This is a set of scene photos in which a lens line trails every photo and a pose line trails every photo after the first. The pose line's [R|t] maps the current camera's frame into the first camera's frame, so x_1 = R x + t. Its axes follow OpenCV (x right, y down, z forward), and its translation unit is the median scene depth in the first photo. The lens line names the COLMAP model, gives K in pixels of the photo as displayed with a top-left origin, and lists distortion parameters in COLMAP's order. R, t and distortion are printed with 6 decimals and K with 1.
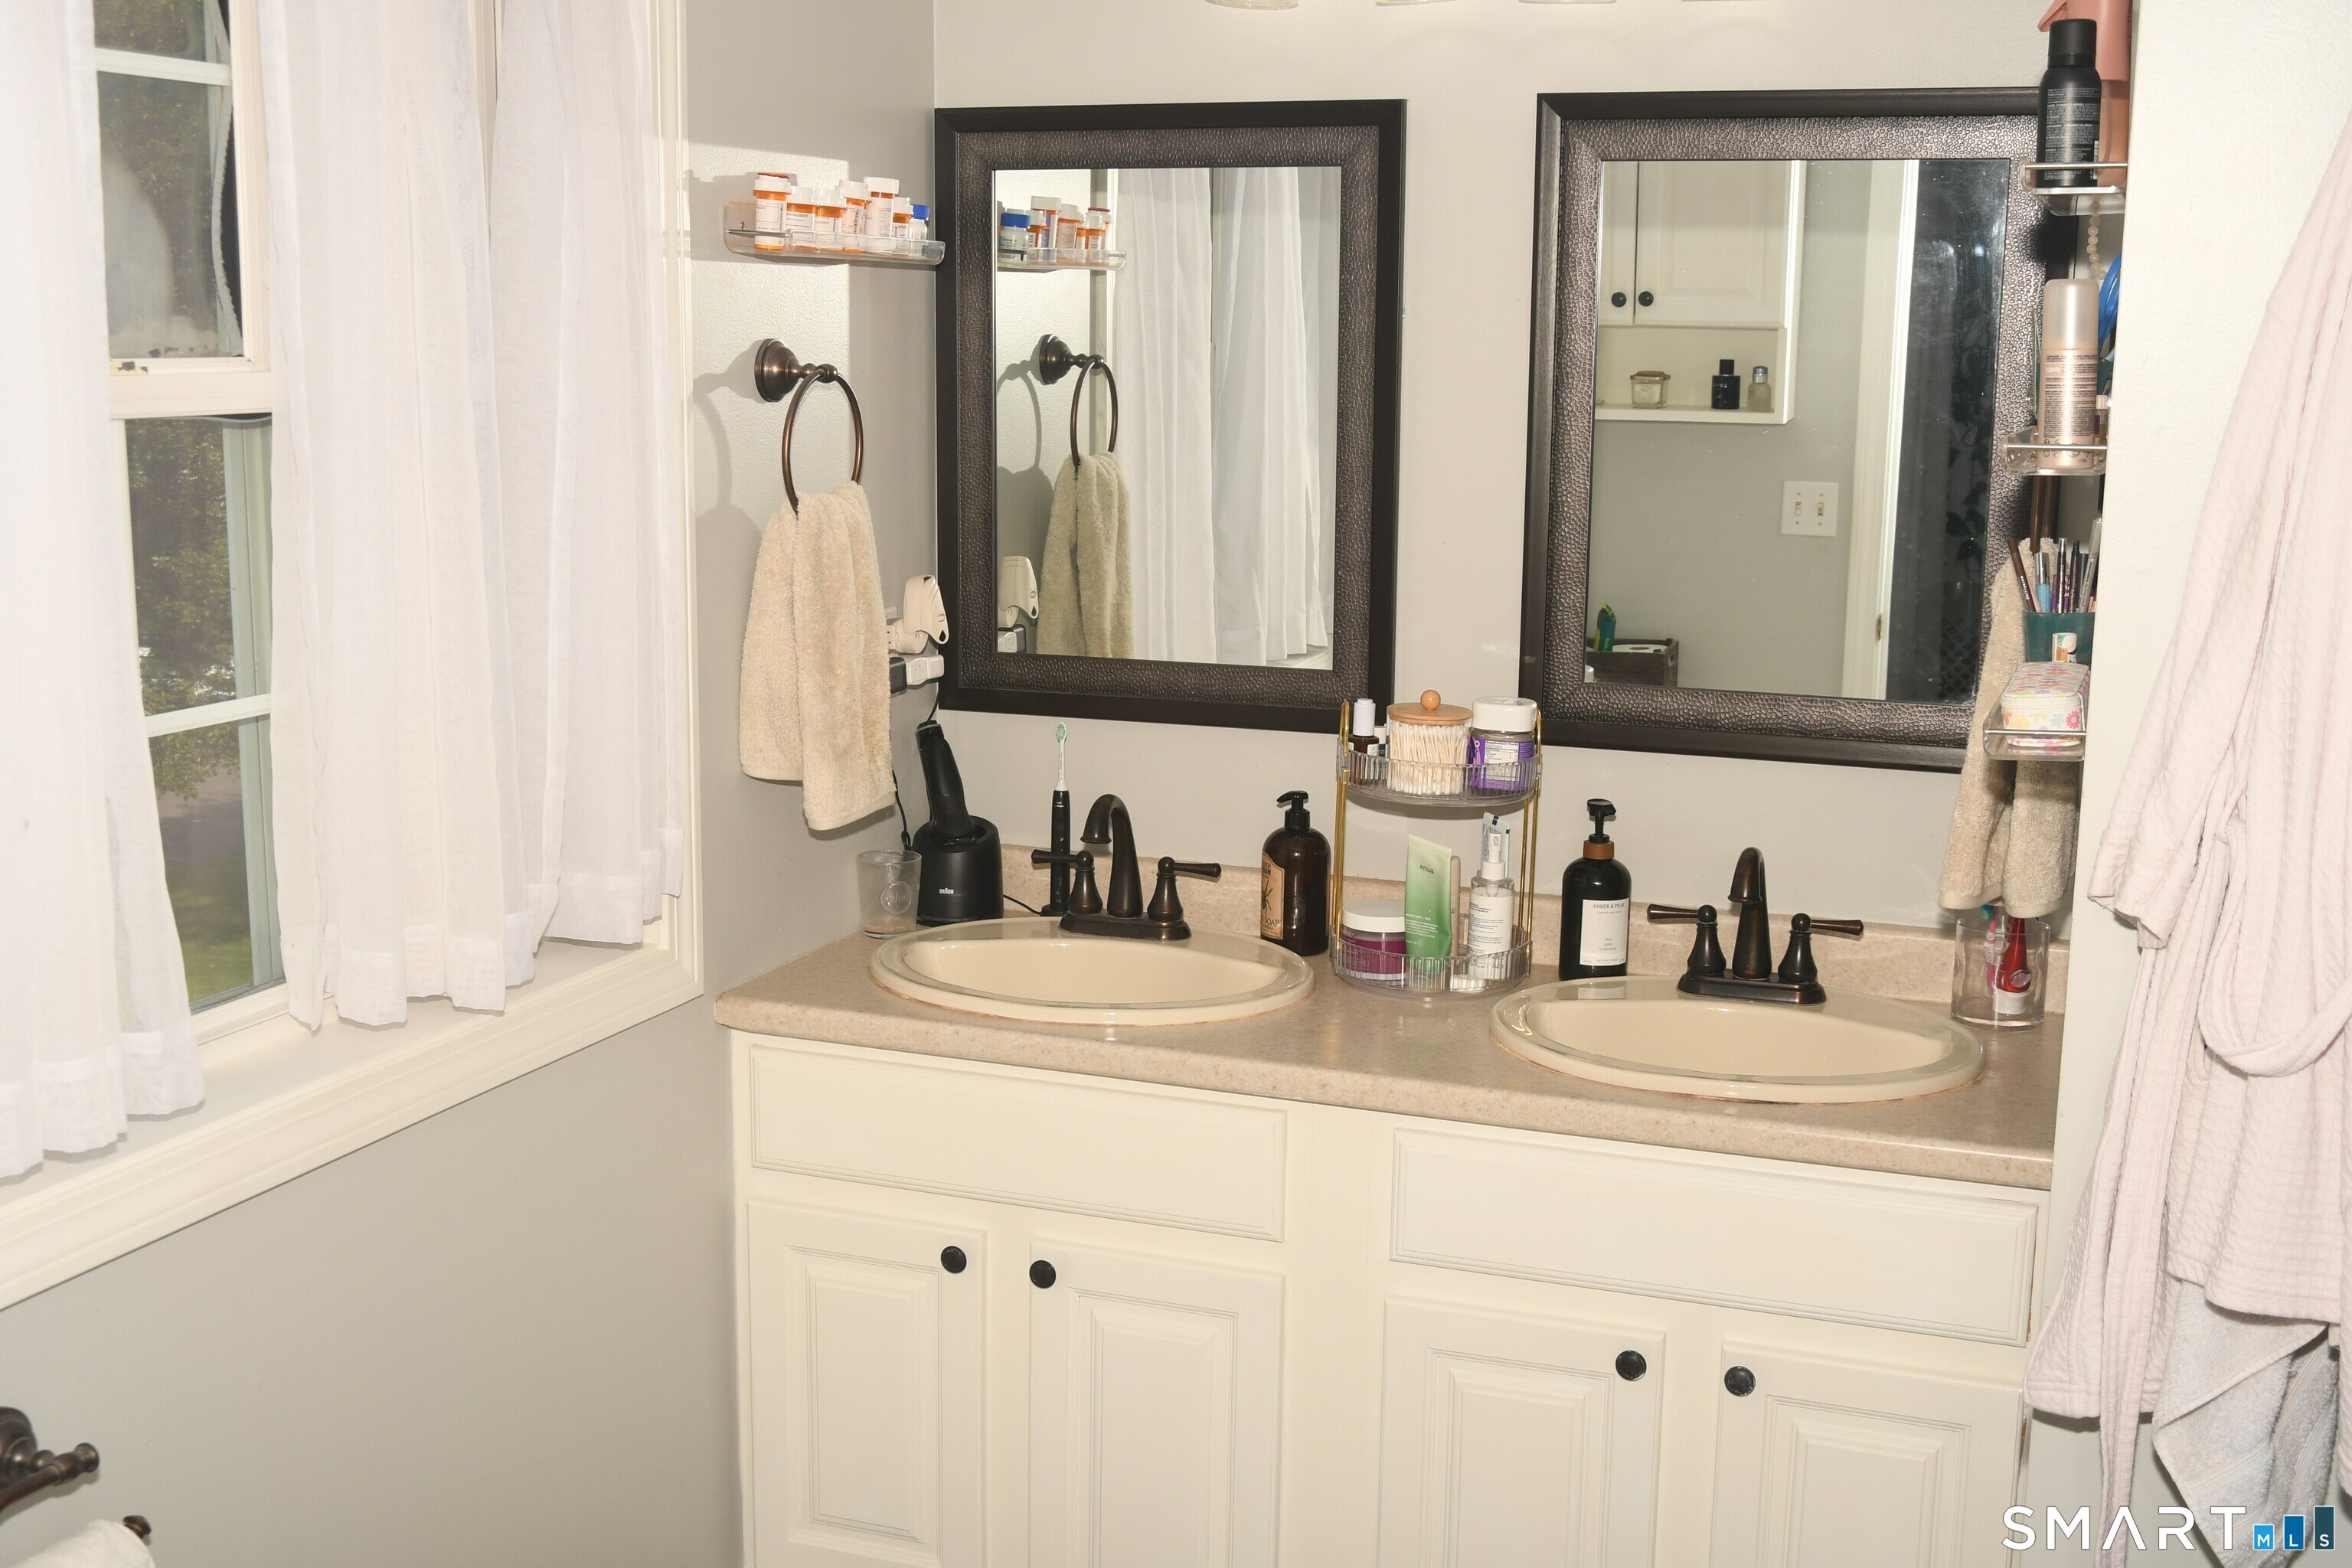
lens RADIAL K [[2511.9, 0, 1176.0], [0, 2511.9, 784.0], [0, 0, 1]] dist [-0.055800, 0.002162]
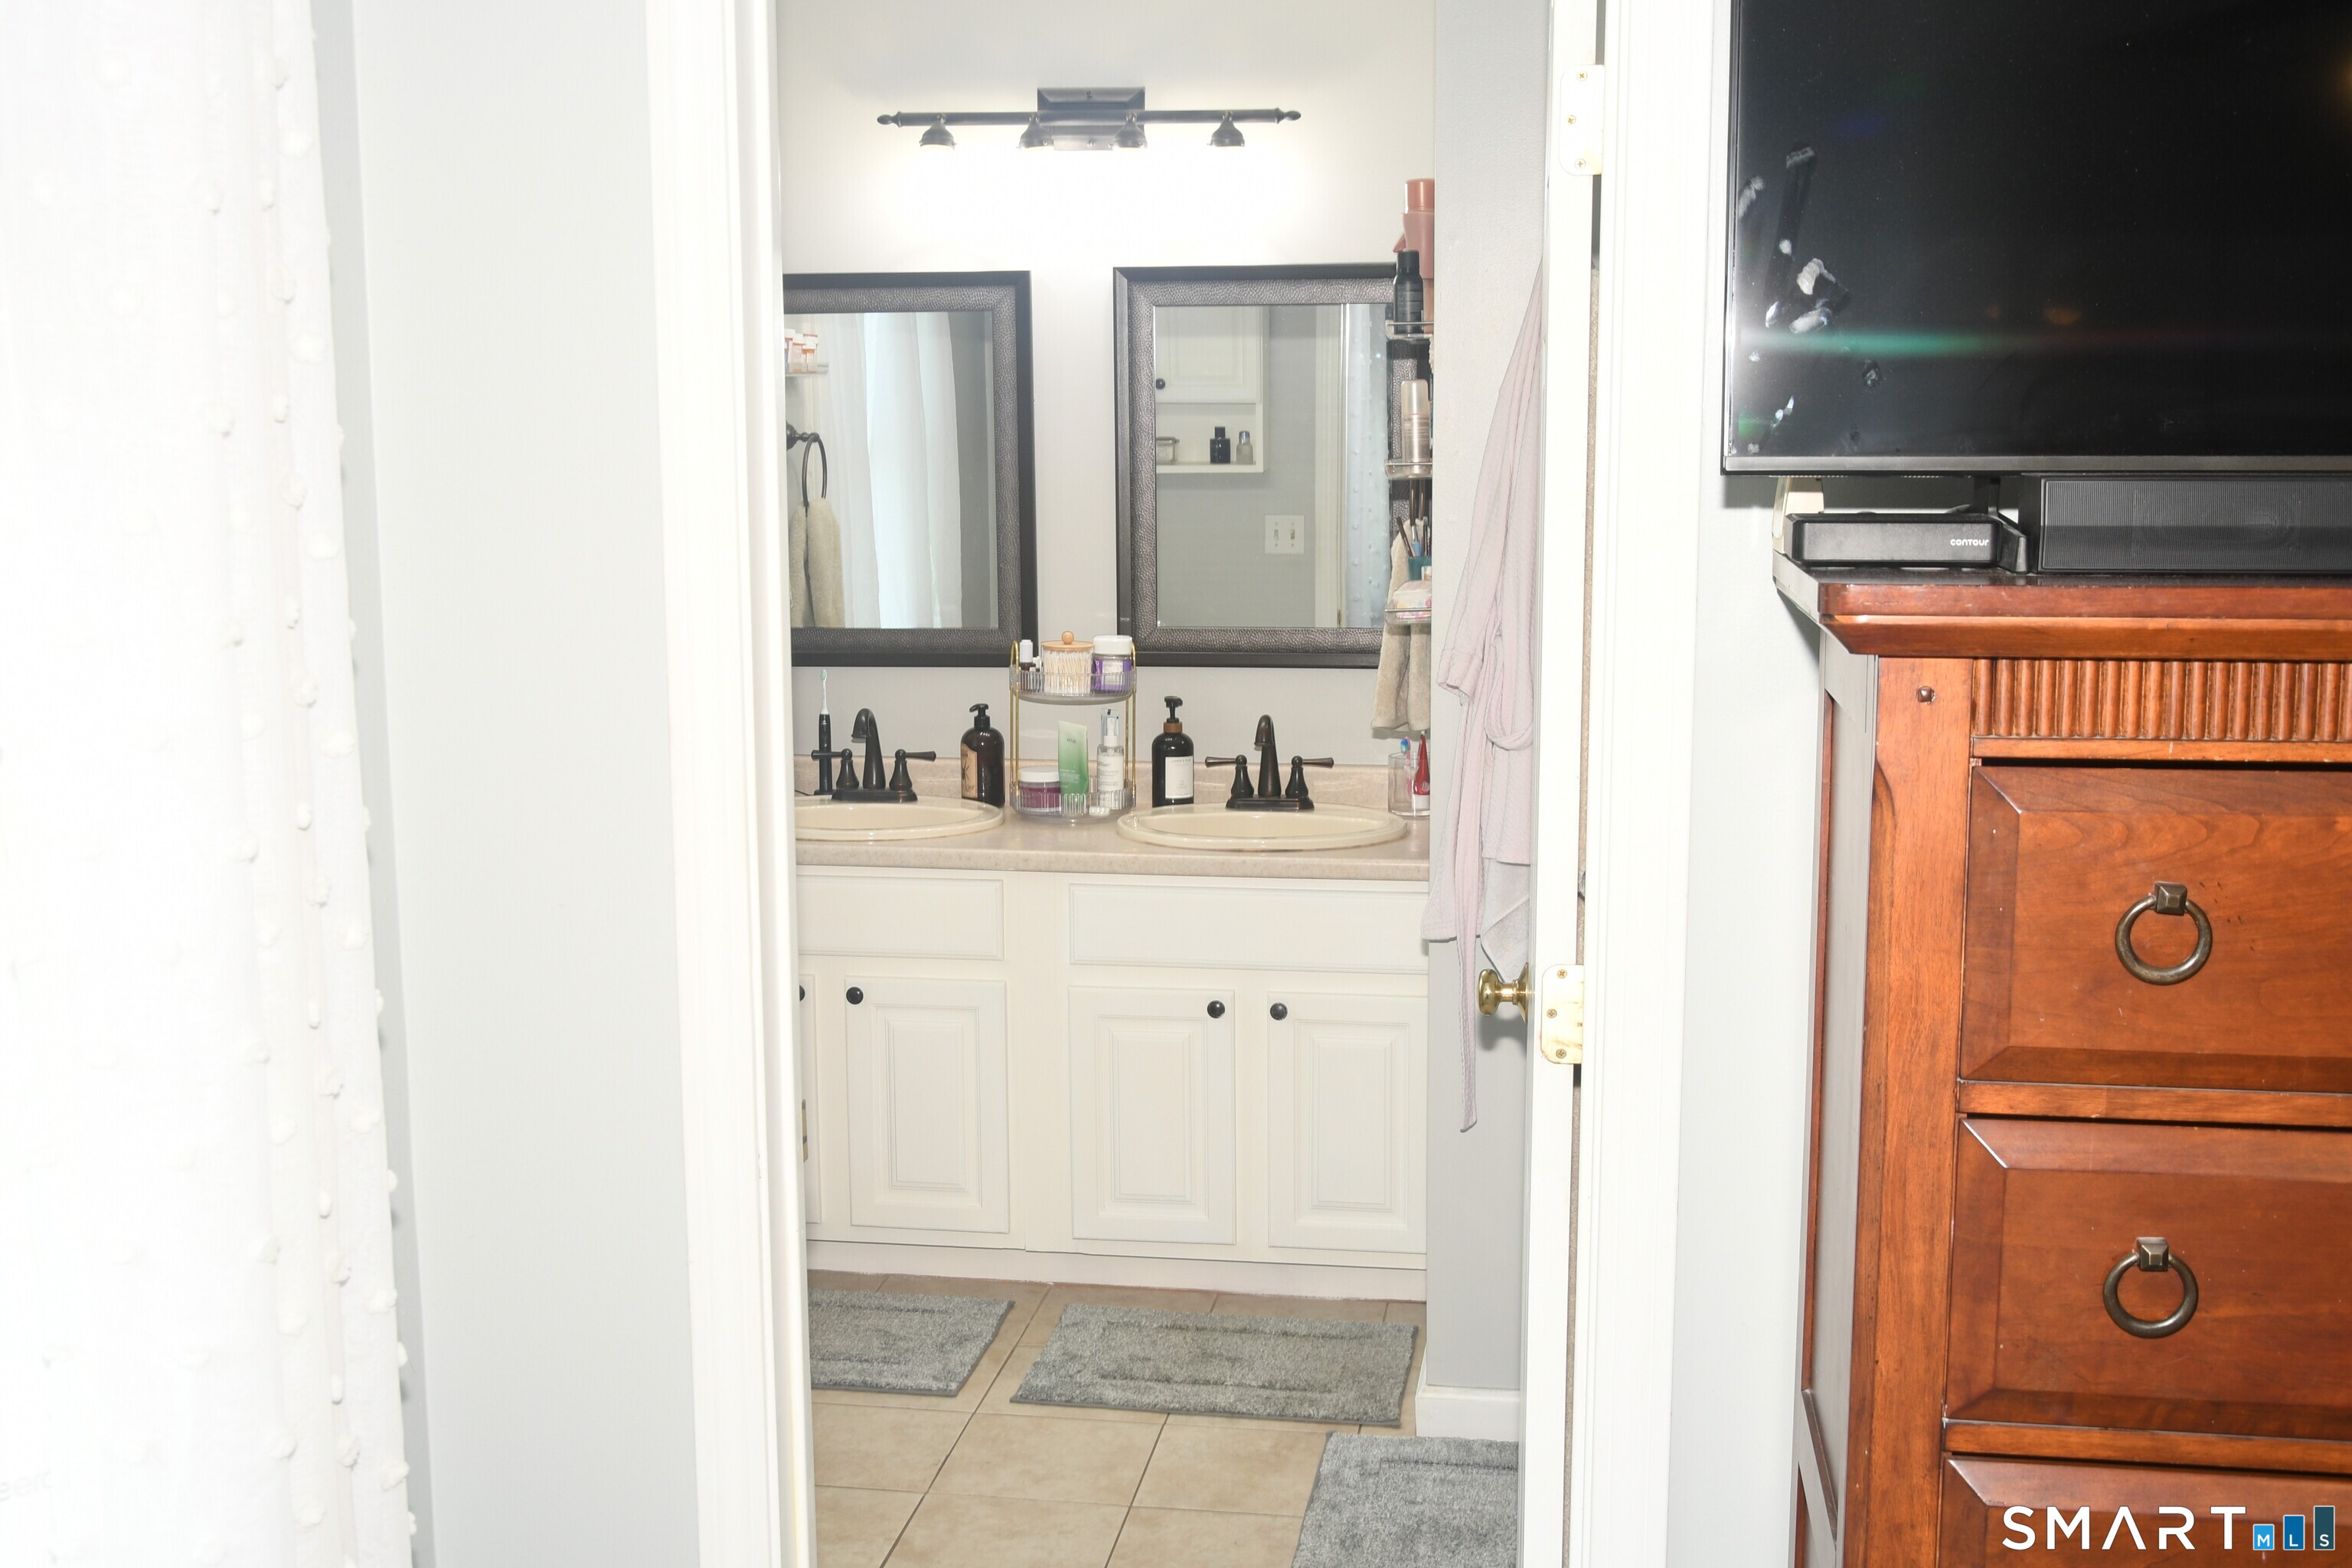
lens RADIAL K [[2482.4, 0, 1176.0], [0, 2482.4, 784.0], [0, 0, 1]] dist [-0.092759, 0.002886]
pose [[0.978443, -0.048421, 0.200762, -0.155095], [0.054174, 0.998261, -0.023260, 0.101181], [-0.199287, 0.033634, 0.979364, -0.577315]]
